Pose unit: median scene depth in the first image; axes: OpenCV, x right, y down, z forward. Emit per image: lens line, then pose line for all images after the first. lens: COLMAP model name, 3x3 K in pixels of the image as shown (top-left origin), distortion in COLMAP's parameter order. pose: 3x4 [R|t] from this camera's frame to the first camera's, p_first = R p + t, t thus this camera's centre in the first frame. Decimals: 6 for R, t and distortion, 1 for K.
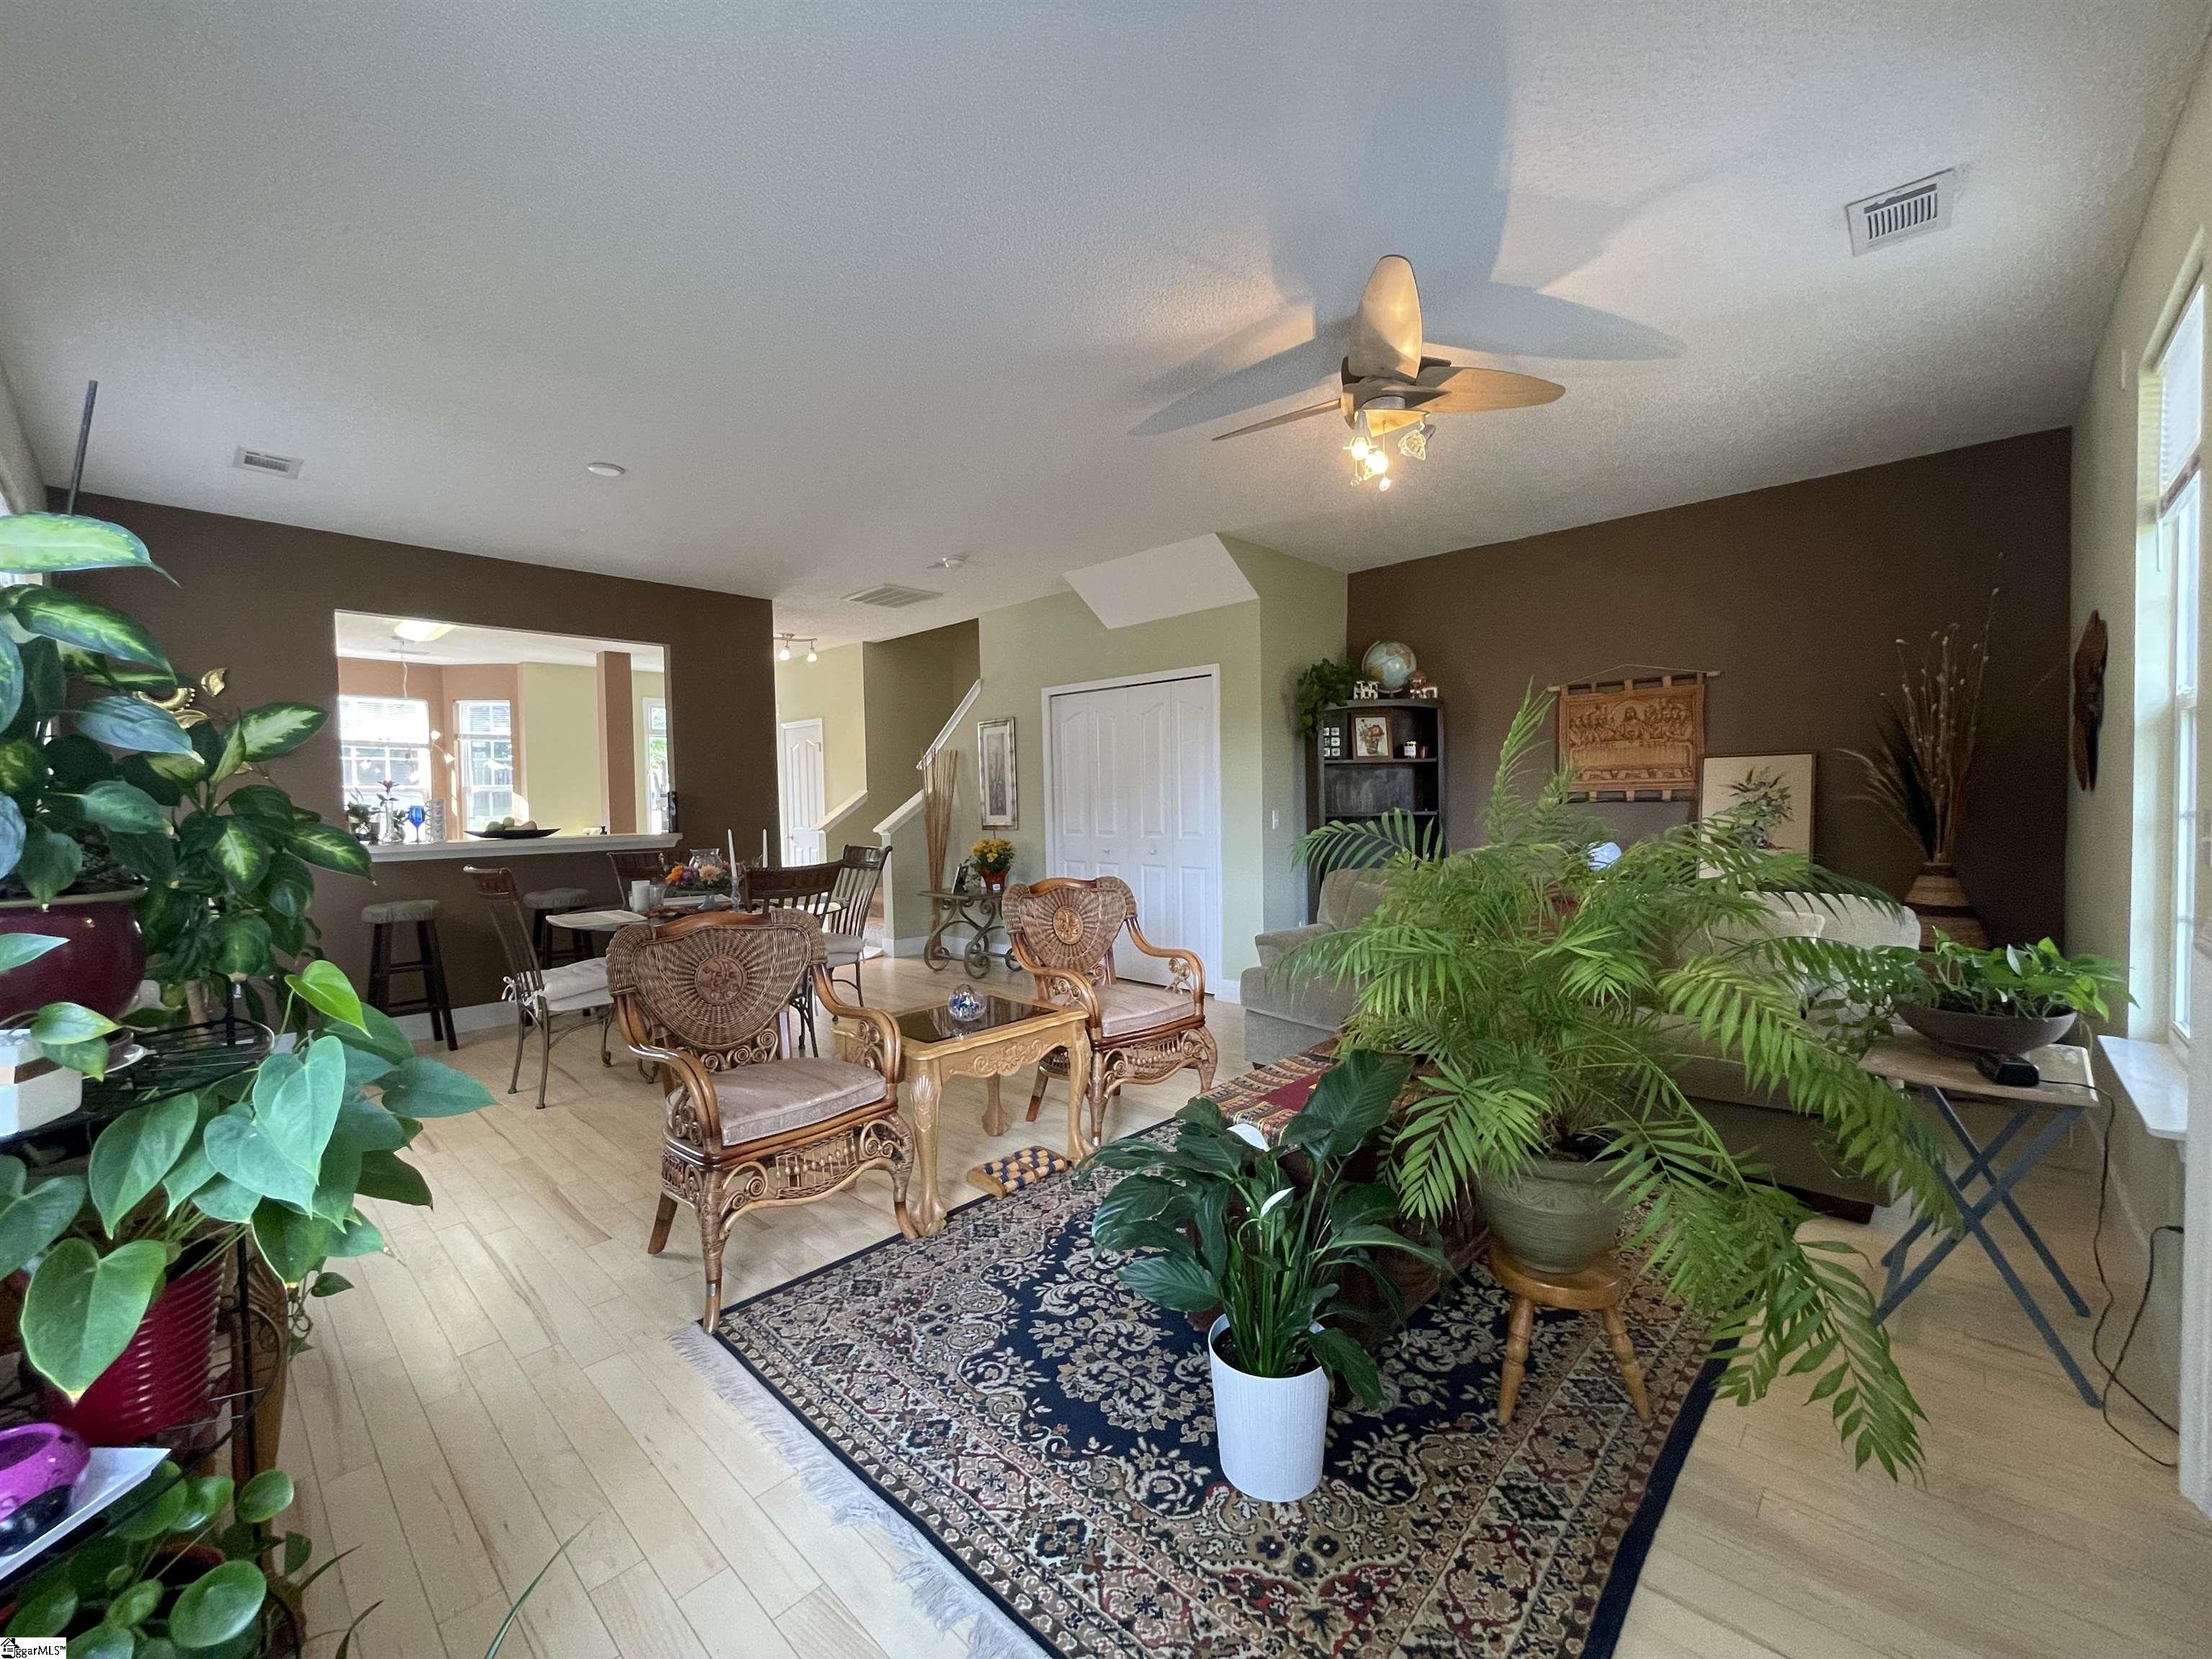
lens RADIAL K [[896.9, 0, 1099.3], [0, 896.9, 832.5], [0, 0, 1]] dist [-0.000701, 0.000812]
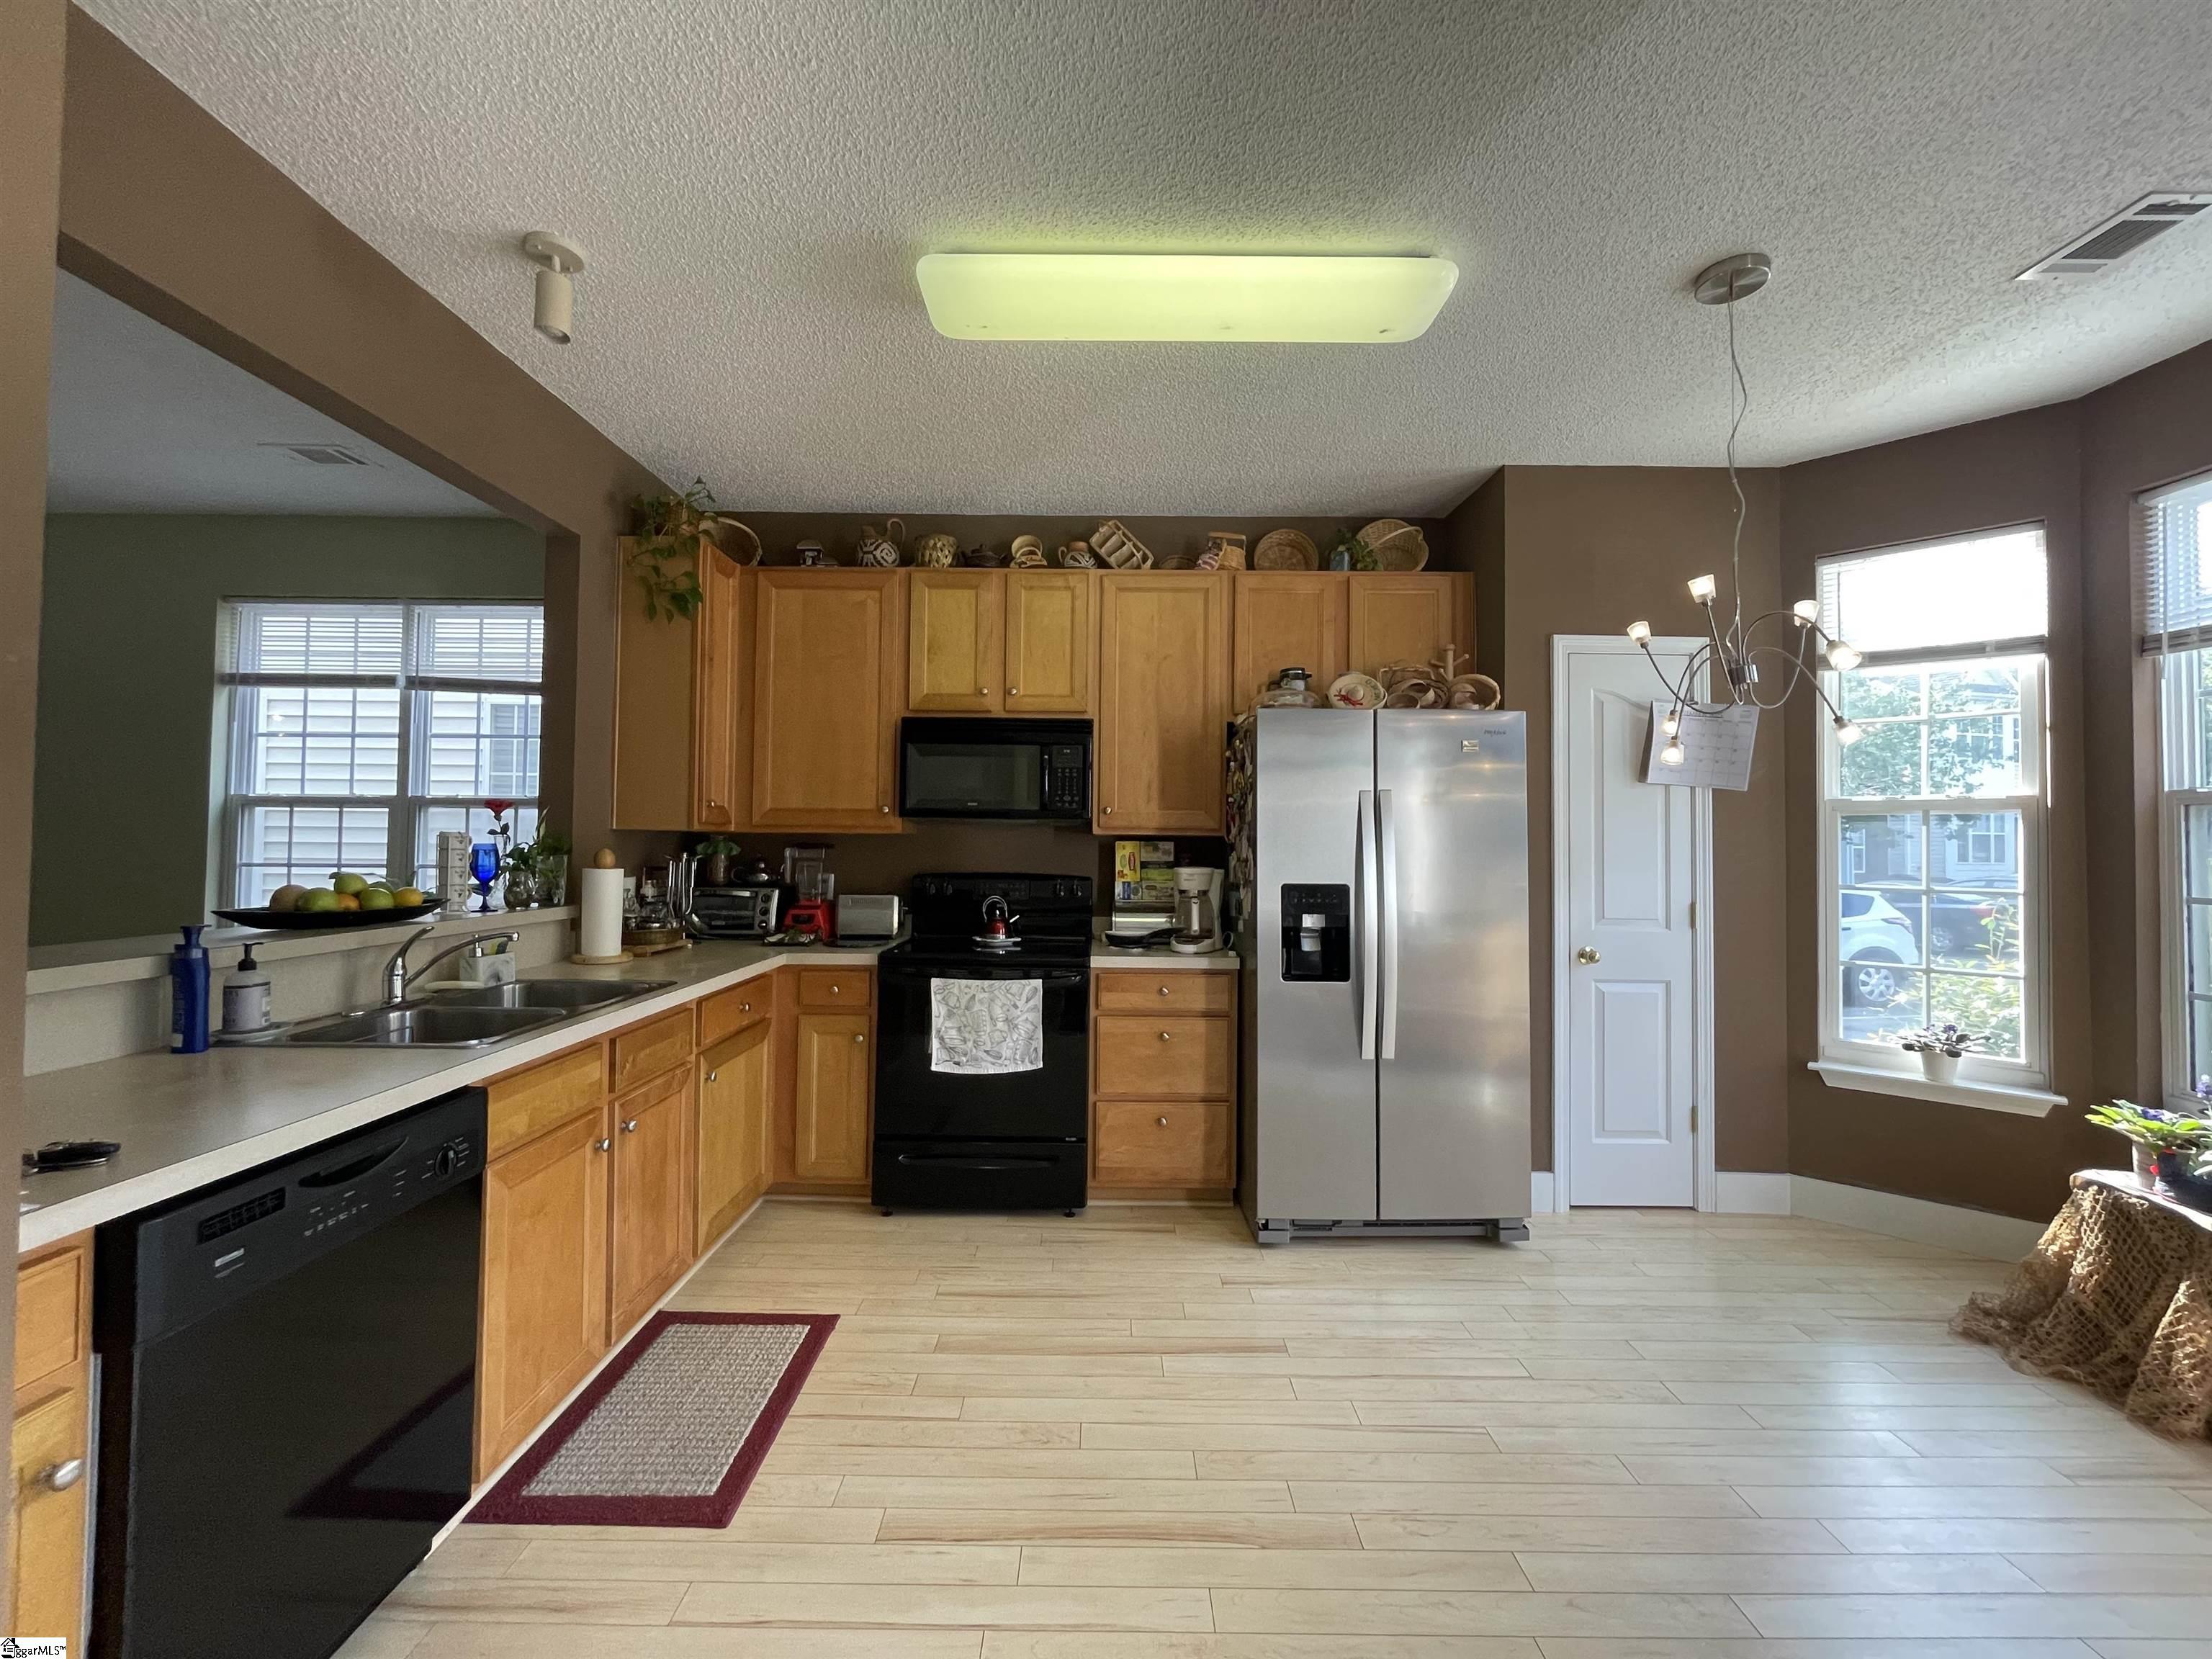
lens RADIAL K [[896.9, 0, 1108.3], [0, 896.9, 821.5], [0, 0, 1]] dist [-0.000701, 0.000812]
pose [[-0.723020, -0.004237, -0.690814, -0.678059], [-0.024142, 0.999525, 0.019136, -0.064359], [0.690405, 0.030513, -0.722779, 1.698481]]
